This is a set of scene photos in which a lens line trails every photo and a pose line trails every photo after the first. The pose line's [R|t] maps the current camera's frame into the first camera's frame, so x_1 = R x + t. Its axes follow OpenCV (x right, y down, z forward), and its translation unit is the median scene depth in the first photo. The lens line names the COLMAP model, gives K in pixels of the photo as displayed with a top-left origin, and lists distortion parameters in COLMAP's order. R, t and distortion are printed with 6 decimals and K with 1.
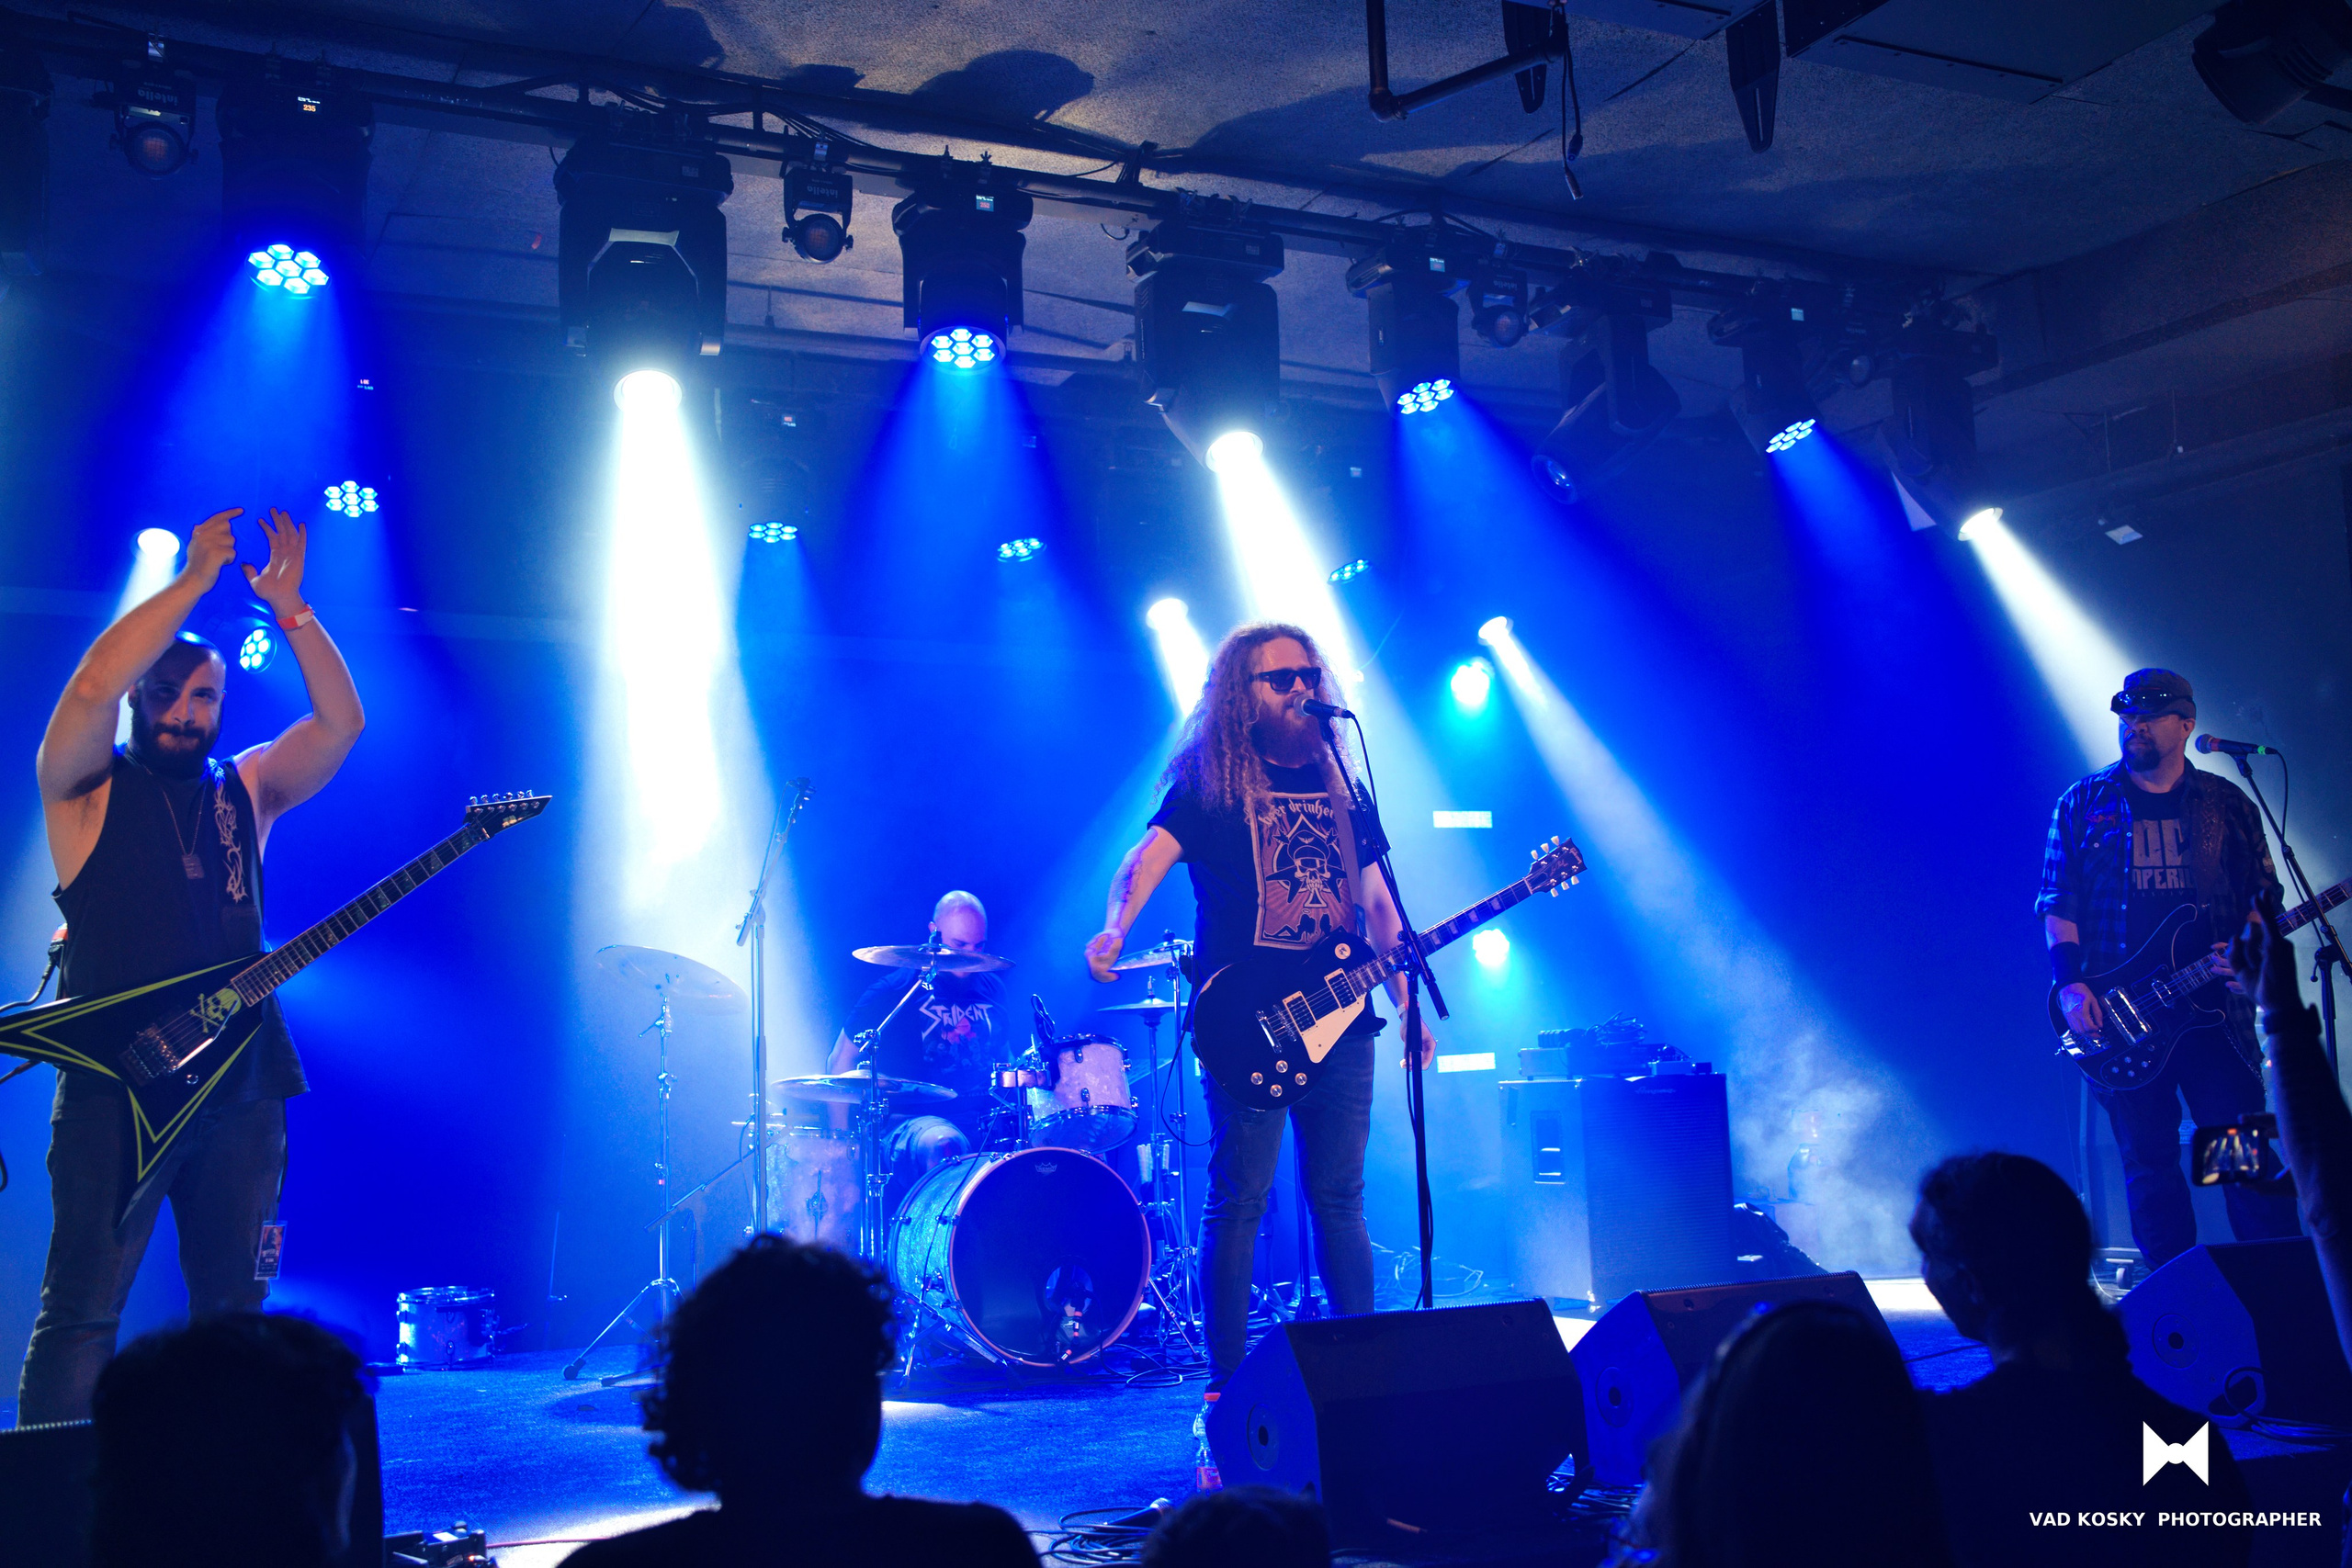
lens RADIAL K [[2339.4, 0, 1175.6], [0, 2339.4, 855.7], [0, 0, 1]] dist [-0.083575, 0.267702]
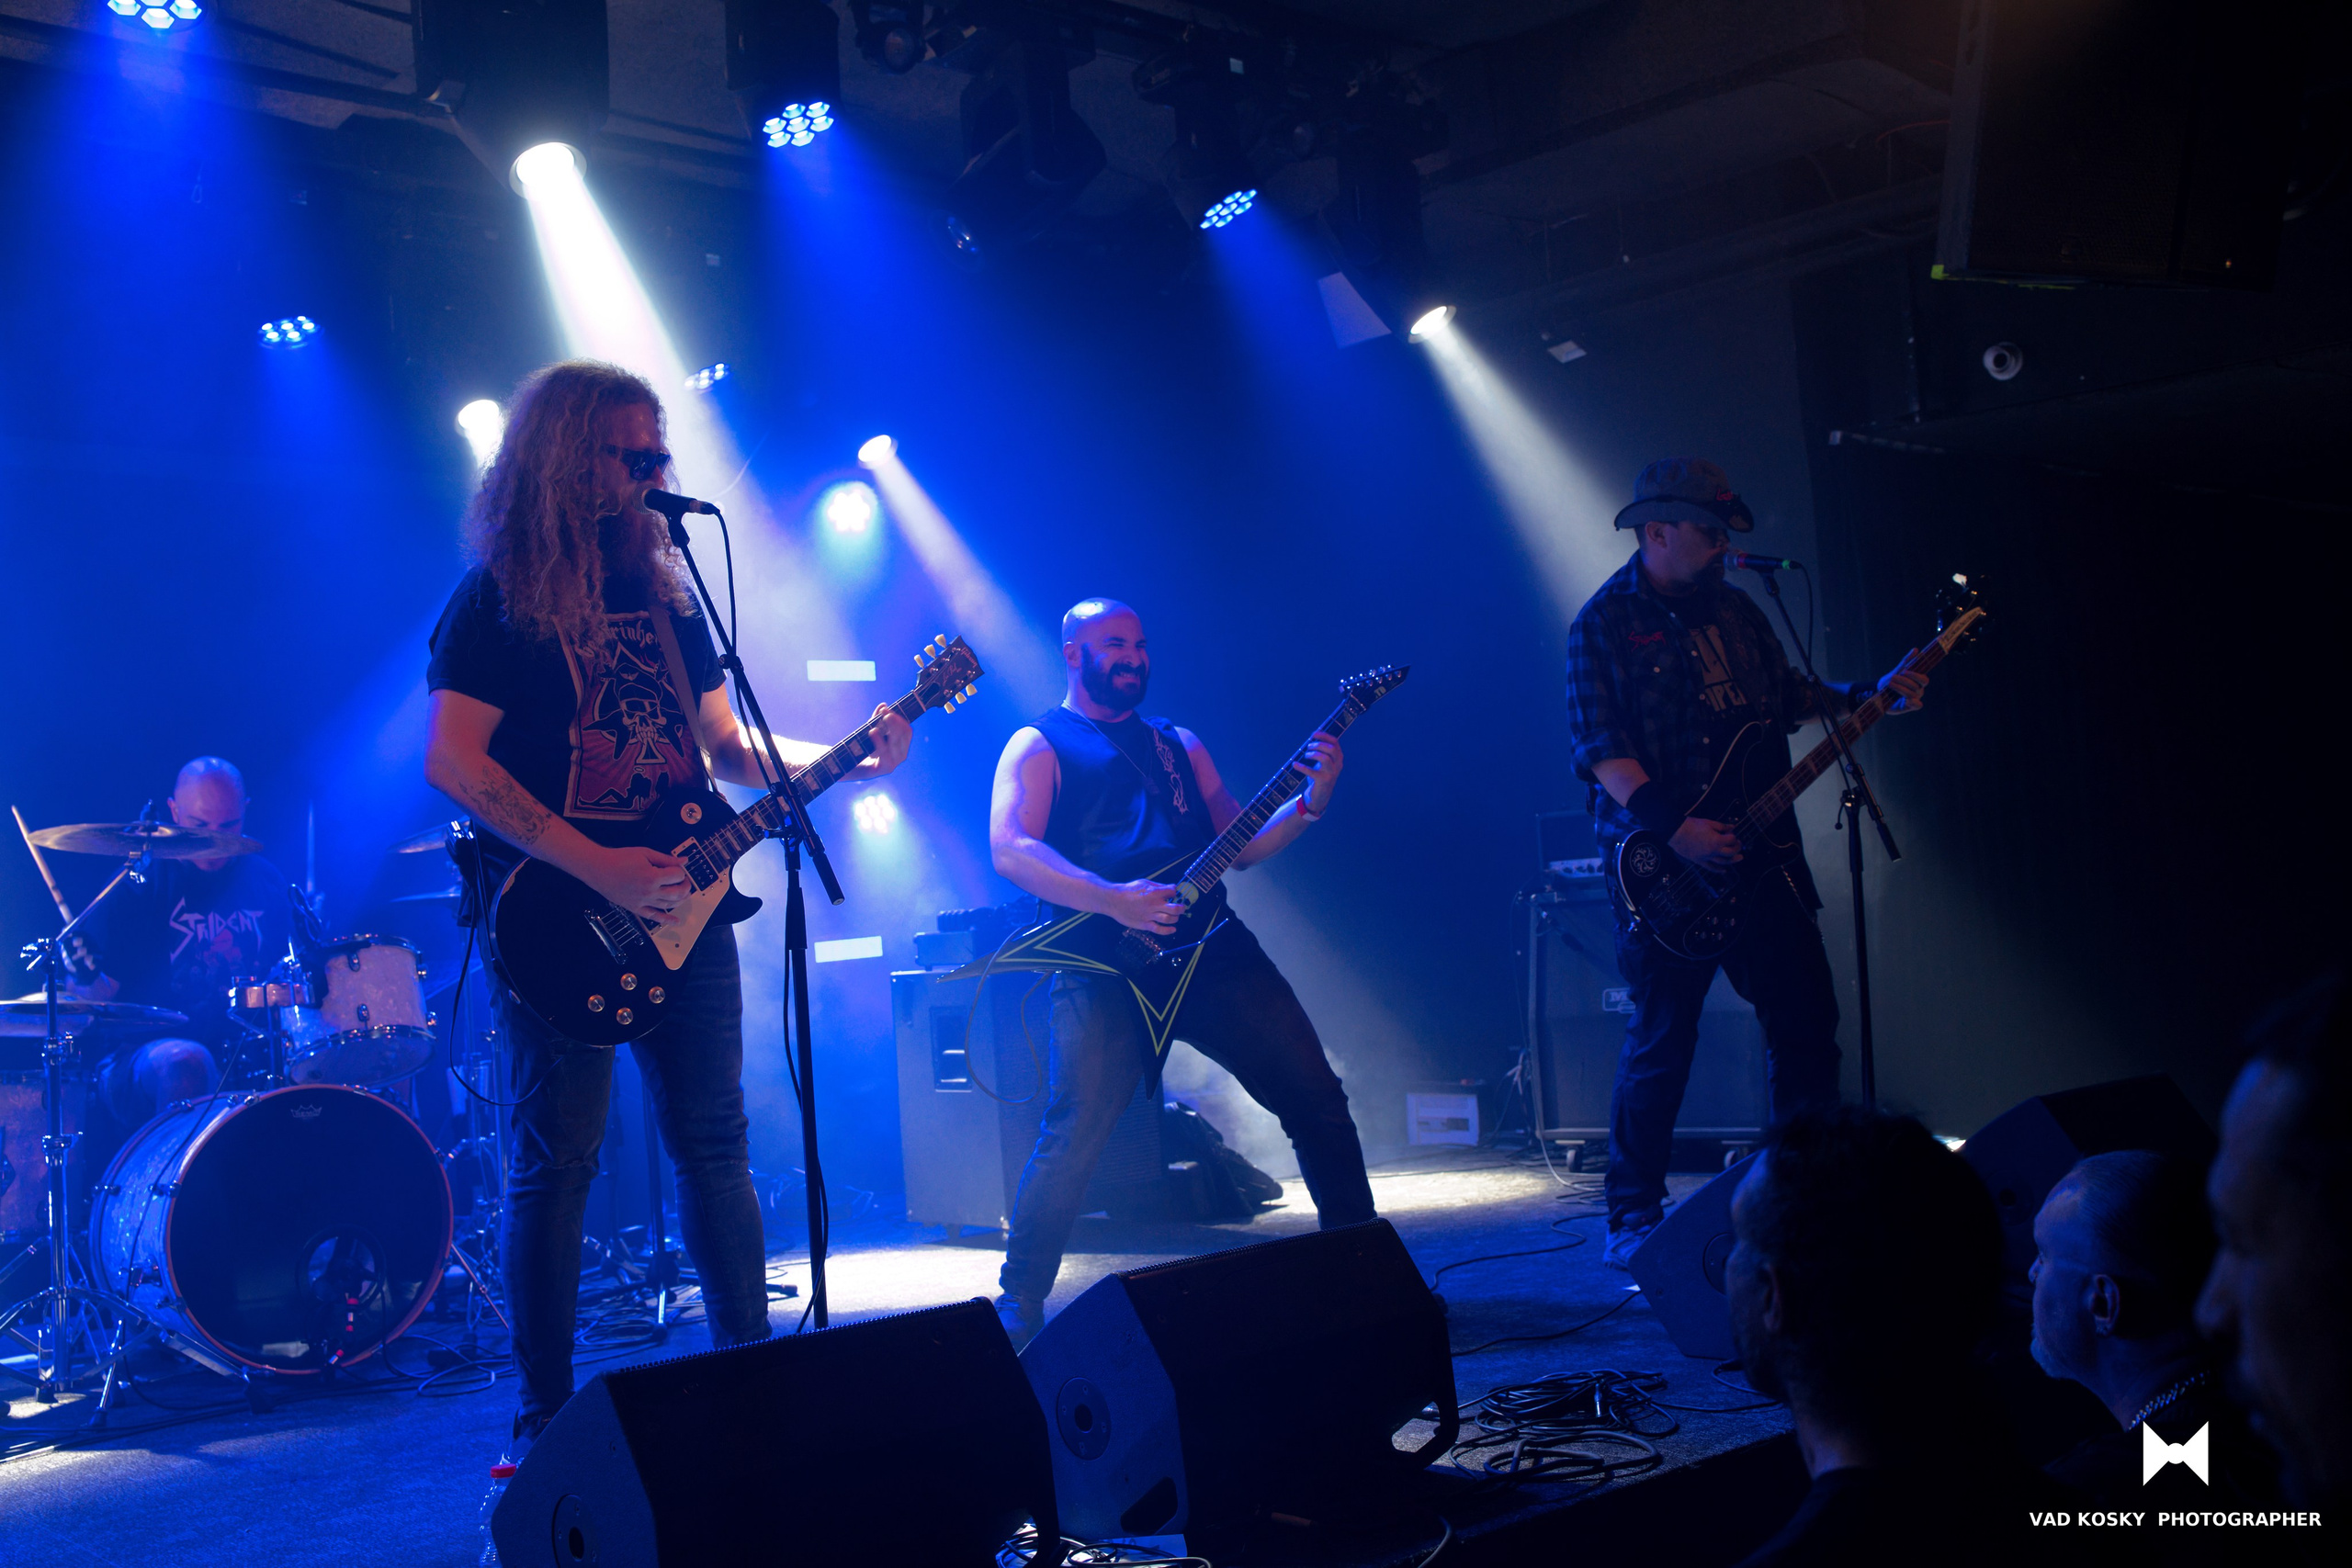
lens RADIAL K [[2285.1, 0, 1214.8], [0, 2285.1, 750.6], [0, 0, 1]] dist [-0.091919, 0.214183]
pose [[0.958341, -0.011580, 0.285392, 0.018626], [0.009708, 0.999921, 0.007974, 0.012300], [-0.285462, -0.004871, 0.958378, 0.201359]]
